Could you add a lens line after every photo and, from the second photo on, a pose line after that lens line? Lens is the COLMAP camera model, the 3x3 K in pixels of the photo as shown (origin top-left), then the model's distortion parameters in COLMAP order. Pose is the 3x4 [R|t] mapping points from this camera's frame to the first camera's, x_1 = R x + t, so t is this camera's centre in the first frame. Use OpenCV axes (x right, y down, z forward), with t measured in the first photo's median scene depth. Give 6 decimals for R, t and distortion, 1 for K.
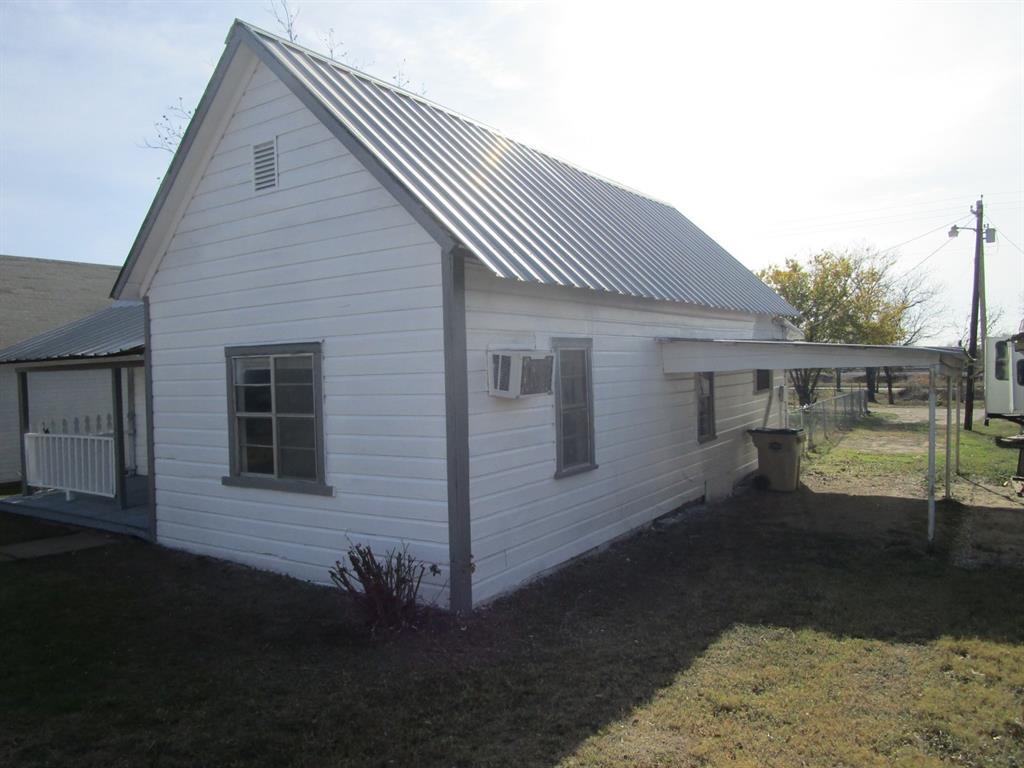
lens RADIAL K [[730.3, 0, 510.7], [0, 730.3, 384.6], [0, 0, 1]] dist [-0.032620, 0.014028]
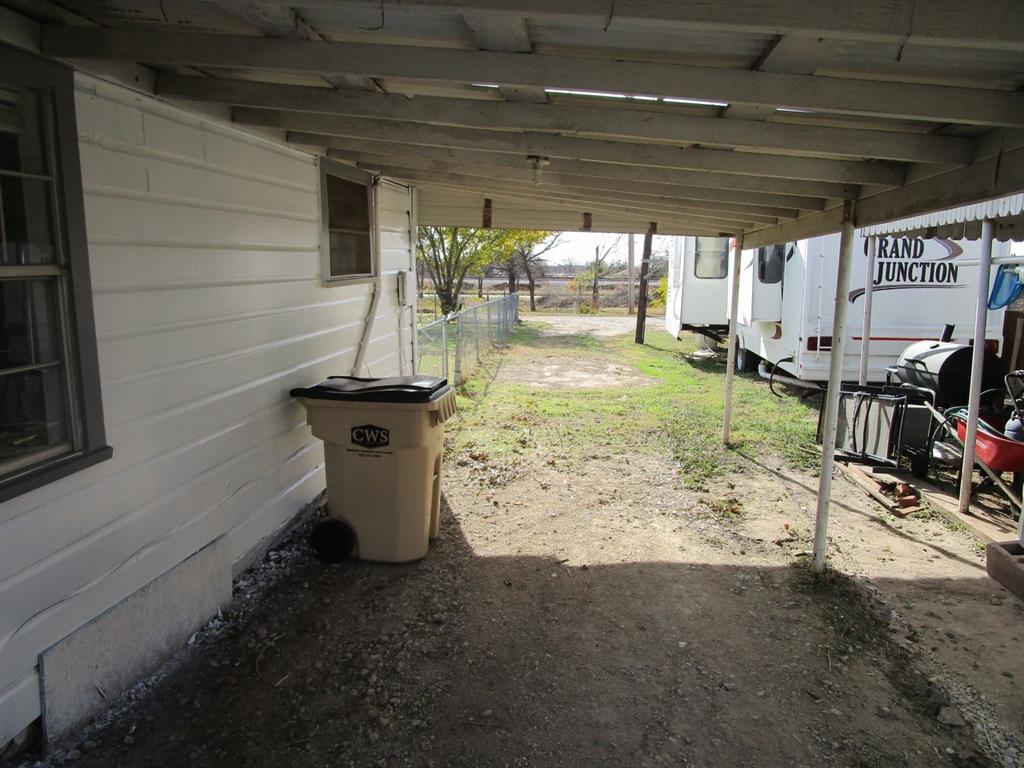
lens RADIAL K [[730.3, 0, 511.0], [0, 730.3, 386.6], [0, 0, 1]] dist [-0.032620, 0.014028]
pose [[0.891180, -0.049671, 0.450923, 0.175411], [-0.008333, 0.992028, 0.125745, 0.012091], [-0.453574, -0.115819, 0.883661, 0.437123]]
